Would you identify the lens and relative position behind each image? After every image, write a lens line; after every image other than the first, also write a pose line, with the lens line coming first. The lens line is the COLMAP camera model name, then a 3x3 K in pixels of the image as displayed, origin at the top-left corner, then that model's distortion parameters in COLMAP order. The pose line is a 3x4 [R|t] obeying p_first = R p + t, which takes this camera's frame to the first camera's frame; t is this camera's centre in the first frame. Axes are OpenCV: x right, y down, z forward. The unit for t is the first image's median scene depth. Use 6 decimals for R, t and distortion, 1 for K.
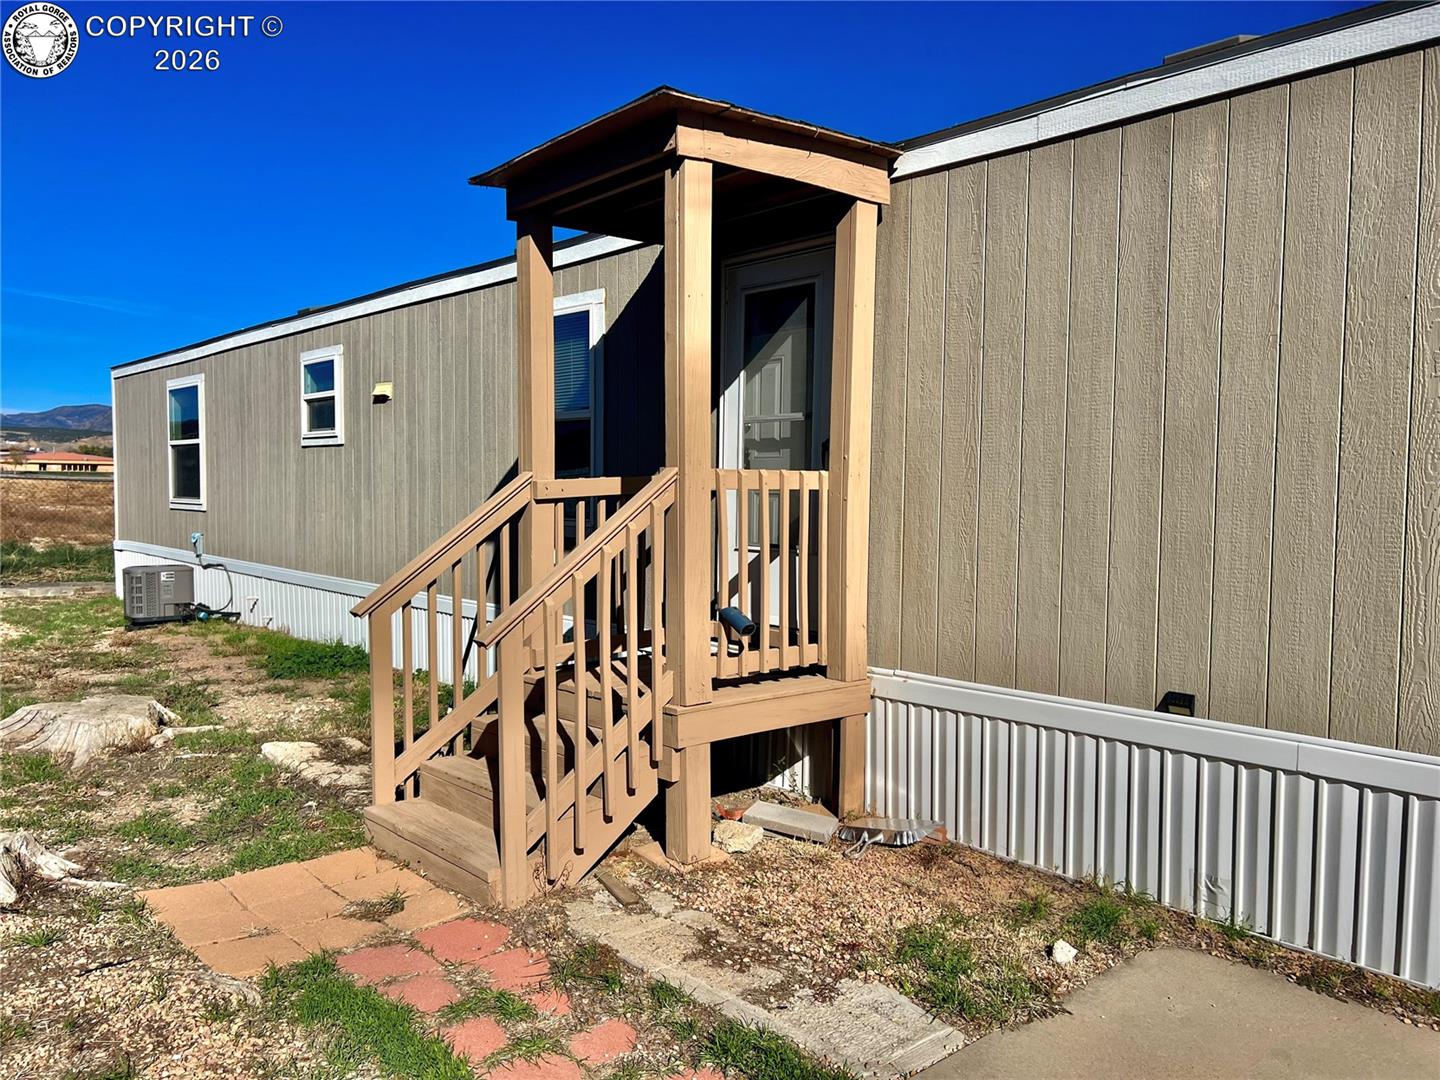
lens RADIAL K [[1091.1, 0, 720.7], [0, 1091.1, 539.6], [0, 0, 1]] dist [0.014191, 0.000979]
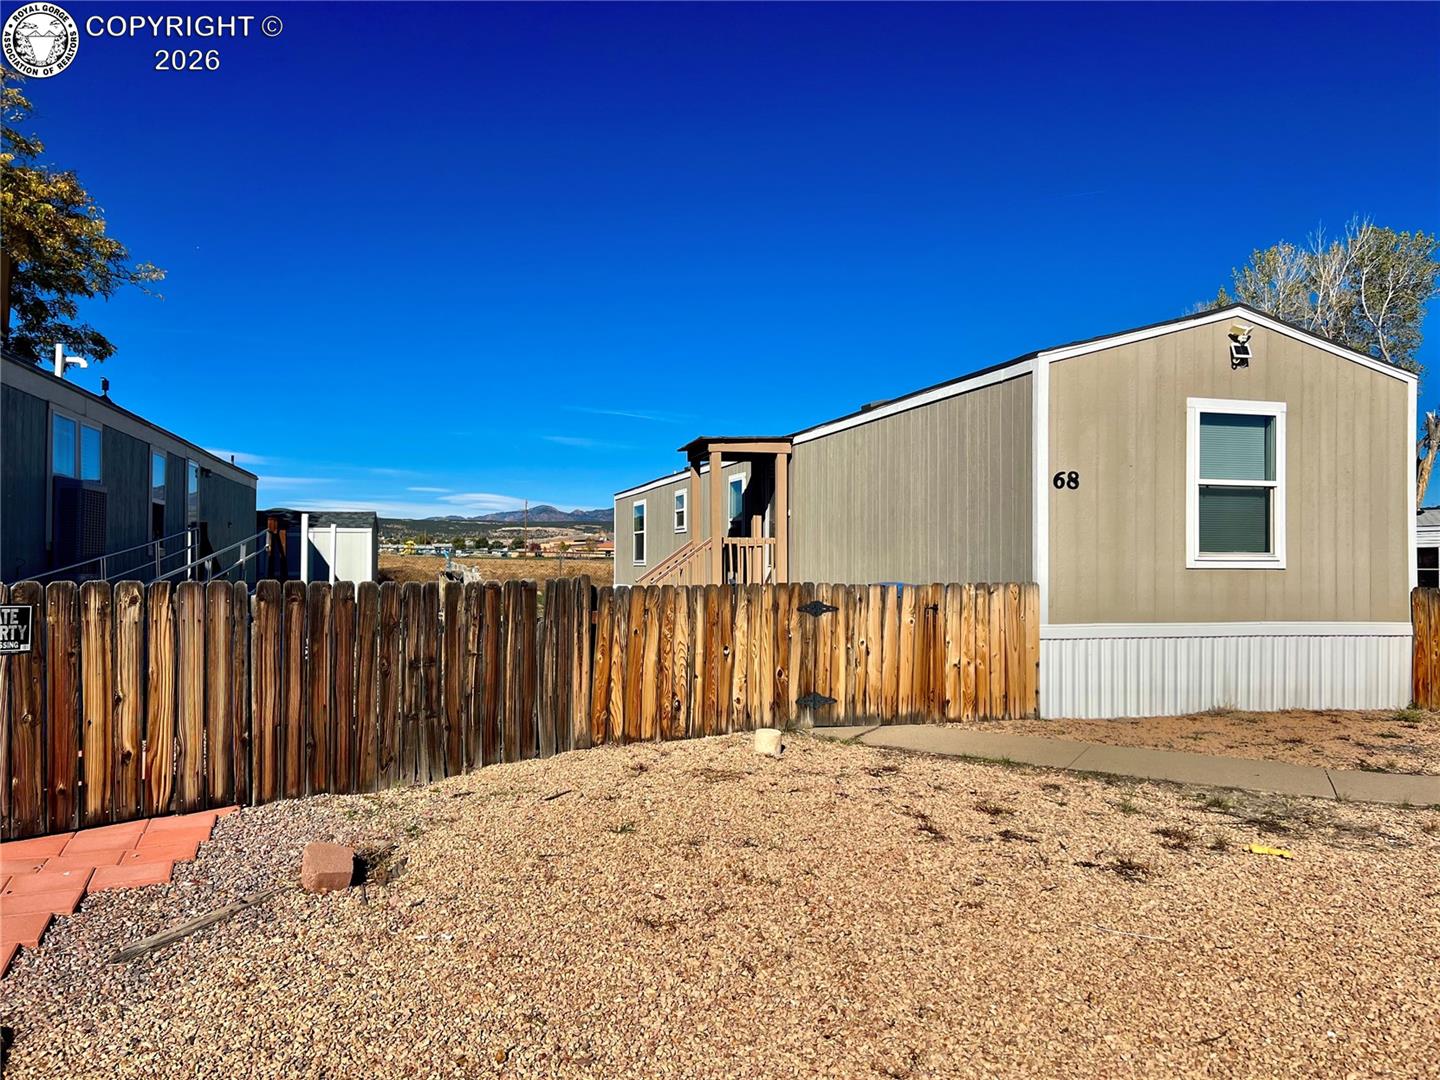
lens RADIAL K [[1091.1, 0, 719.9], [0, 1091.1, 547.0], [0, 0, 1]] dist [0.014191, 0.000979]
pose [[0.898581, -0.009591, -0.438703, 0.690506], [-0.021534, 0.997593, -0.065916, 0.089428], [0.438279, 0.068678, 0.896211, -0.967894]]
